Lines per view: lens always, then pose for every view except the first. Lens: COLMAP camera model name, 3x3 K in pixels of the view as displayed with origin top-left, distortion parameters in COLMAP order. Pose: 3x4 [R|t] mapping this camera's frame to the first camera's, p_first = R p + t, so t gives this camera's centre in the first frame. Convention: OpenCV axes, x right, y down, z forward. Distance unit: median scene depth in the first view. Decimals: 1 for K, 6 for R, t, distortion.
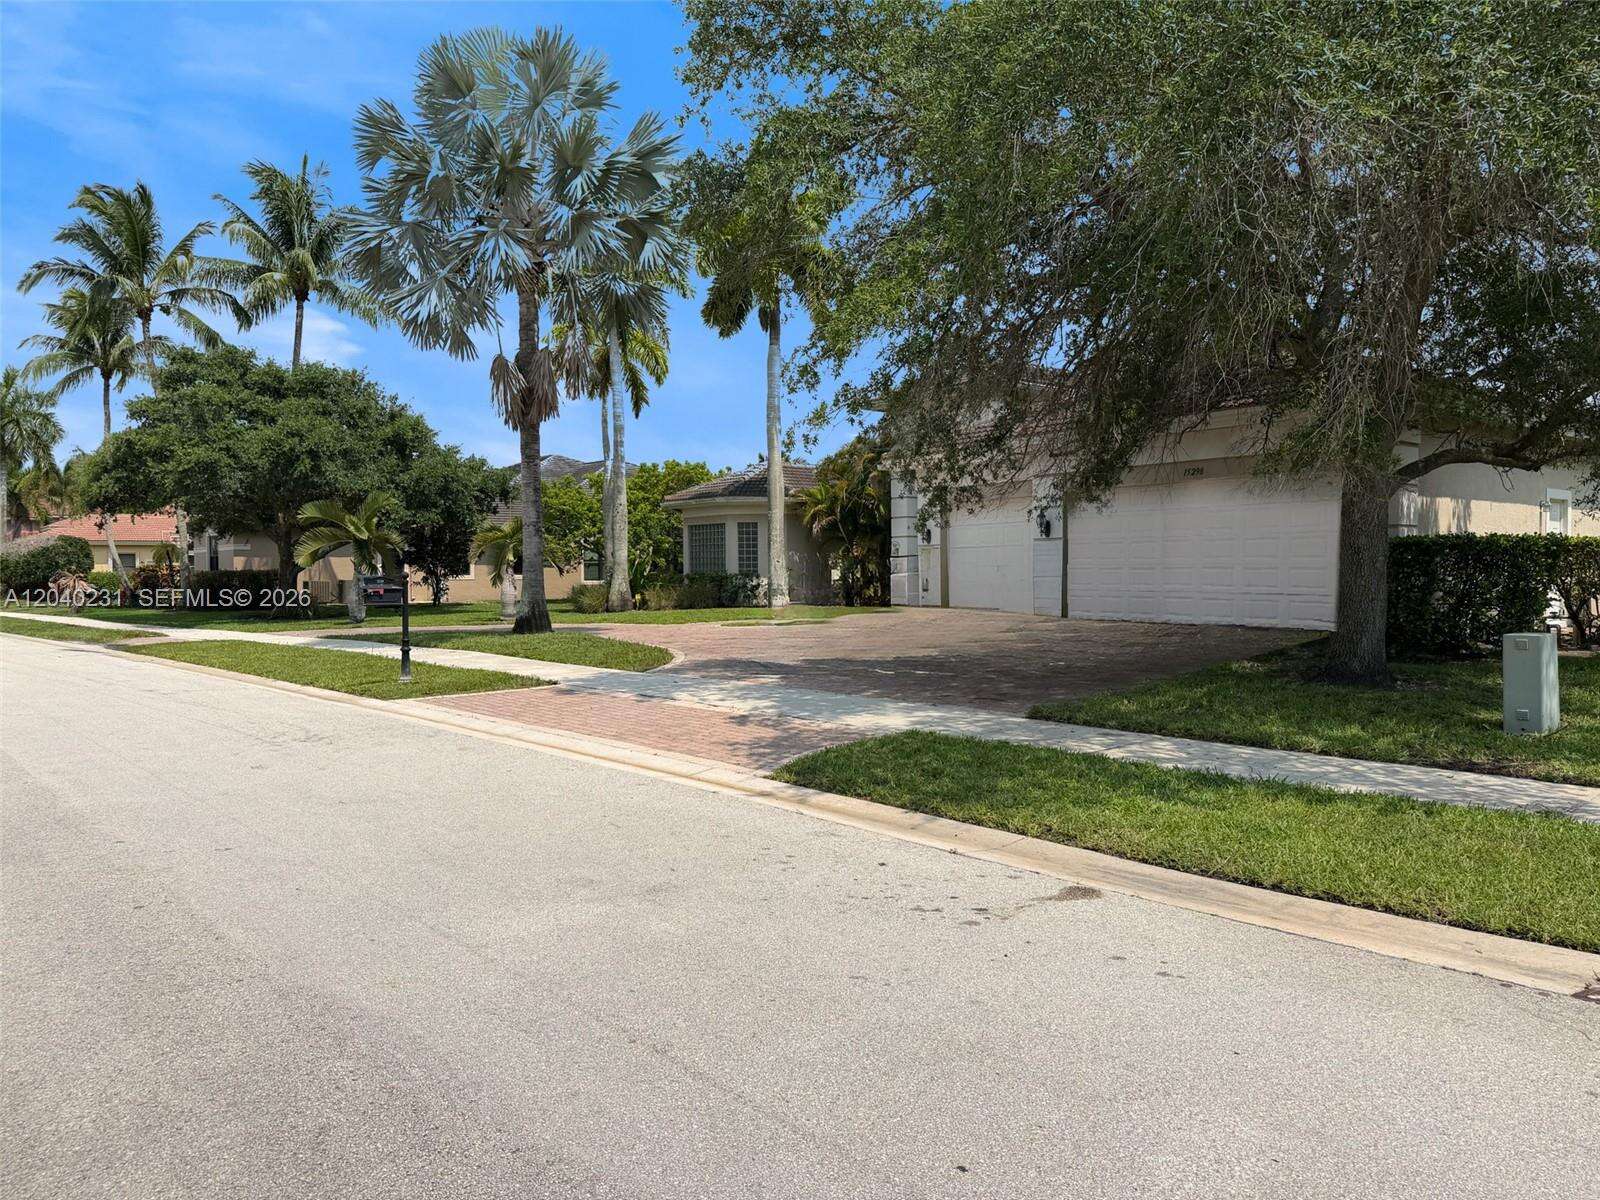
lens RADIAL K [[1107.4, 0, 790.3], [0, 1107.4, 610.6], [0, 0, 1]] dist [0.145589, -0.207235]
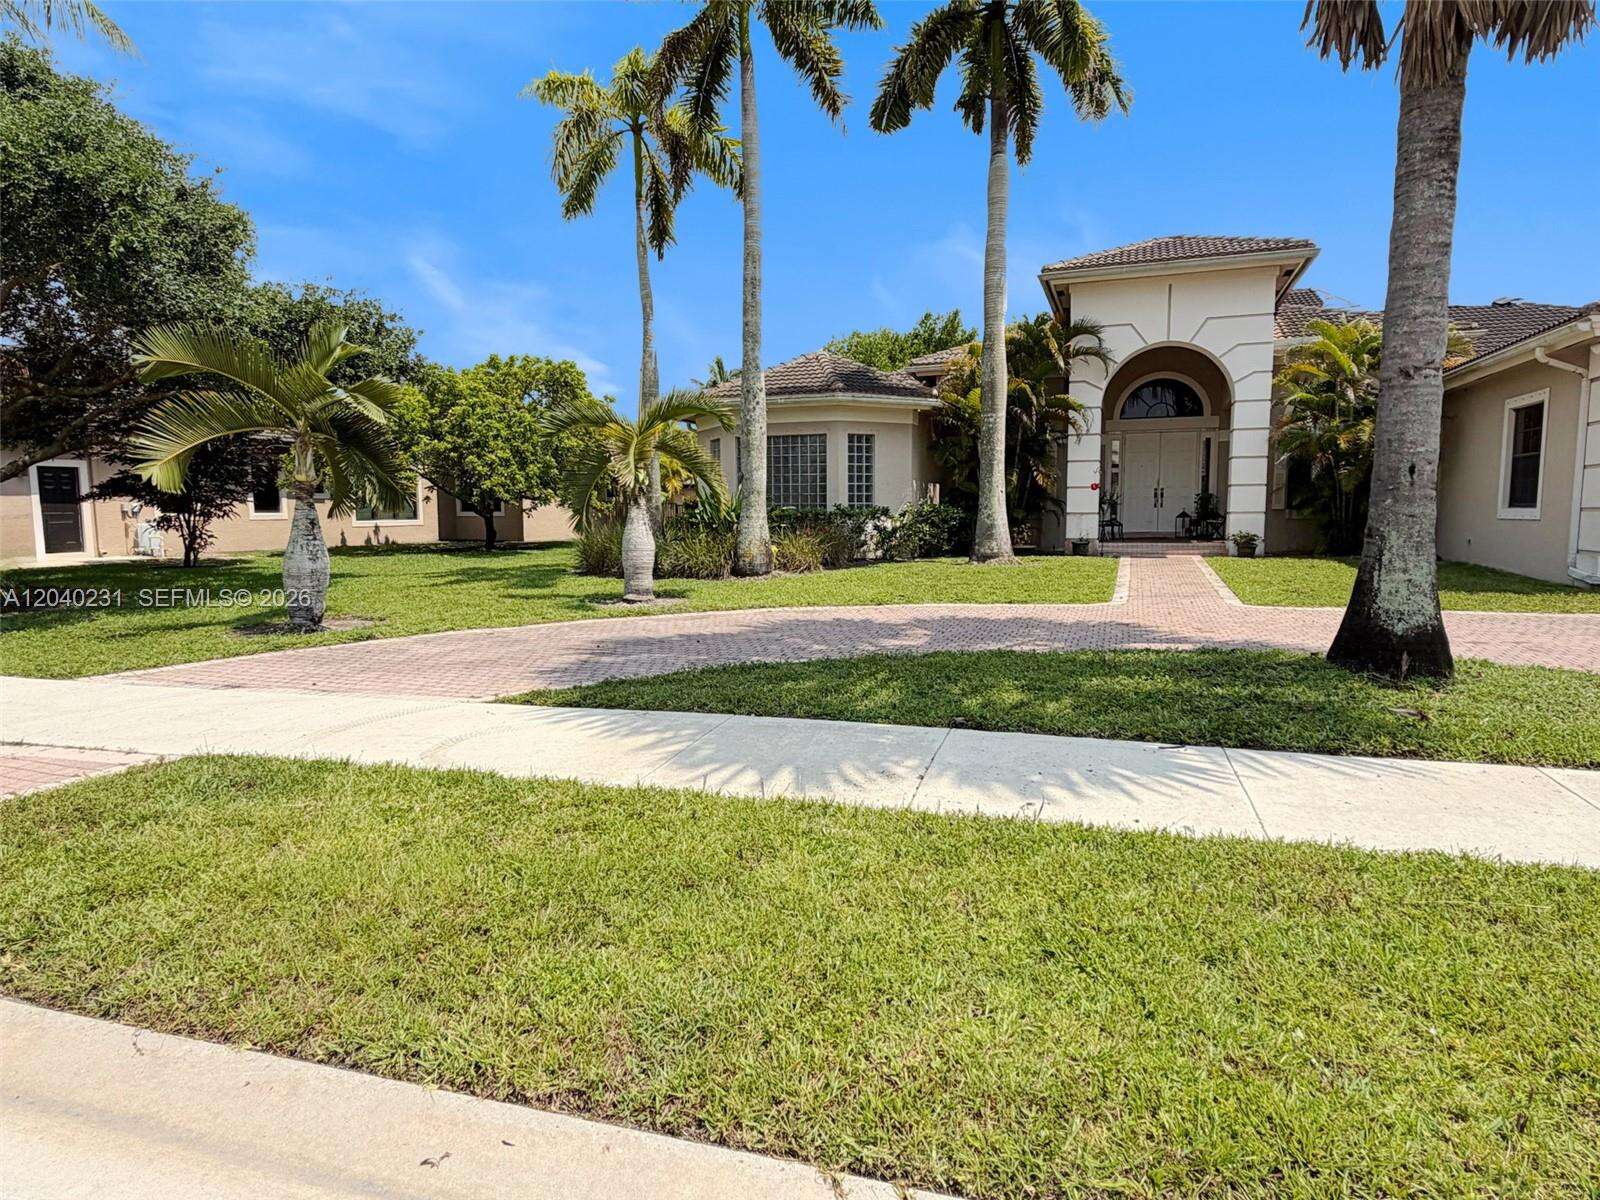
lens RADIAL K [[889.9, 0, 803.1], [0, 889.9, 600.1], [0, 0, 1]] dist [-0.001173, 0.001092]
pose [[0.863647, -0.047222, 0.501880, -0.508240], [0.014217, 0.997488, 0.069388, -0.024354], [-0.503896, -0.052791, 0.862150, 0.794628]]
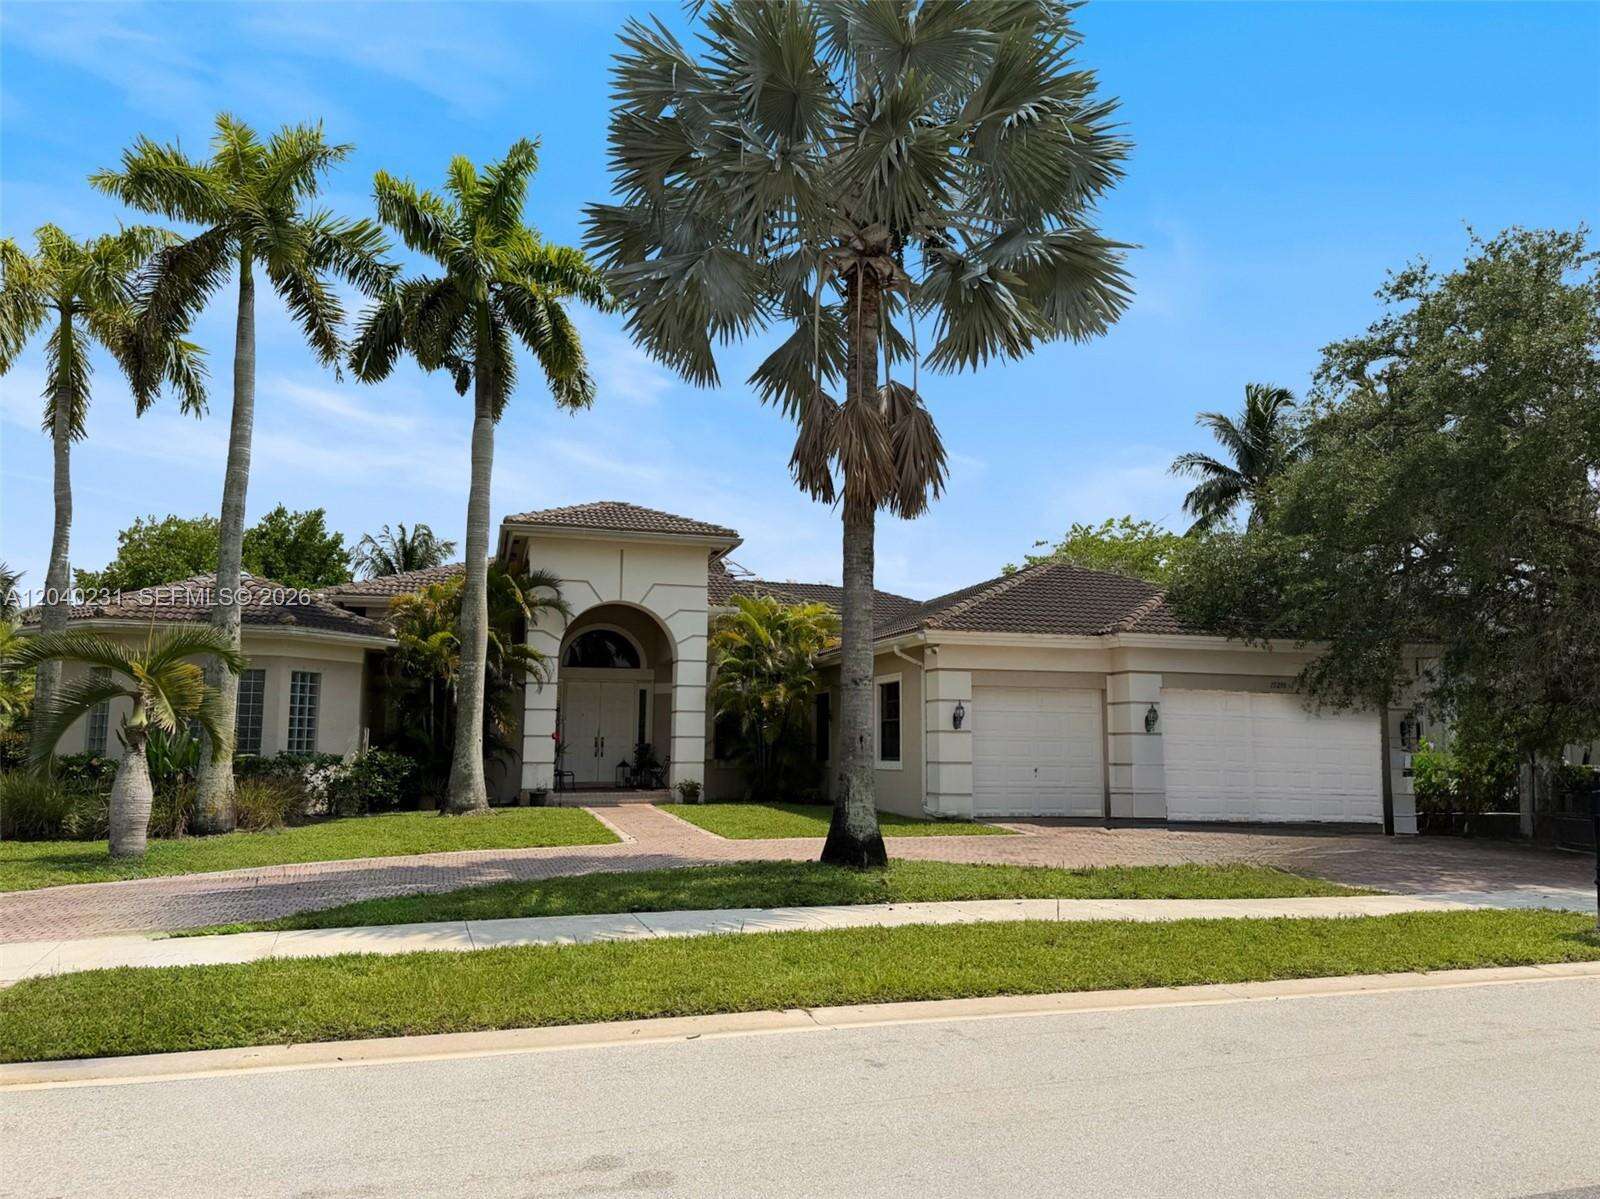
lens RADIAL K [[1179.8, 0, 803.1], [0, 1179.8, 612.9], [0, 0, 1]] dist [0.172737, -0.310274]
pose [[0.400841, 0.120833, 0.908144, -0.770348], [0.018202, 0.990018, -0.139760, -0.022618], [-0.915967, 0.072551, 0.394640, 0.723465]]
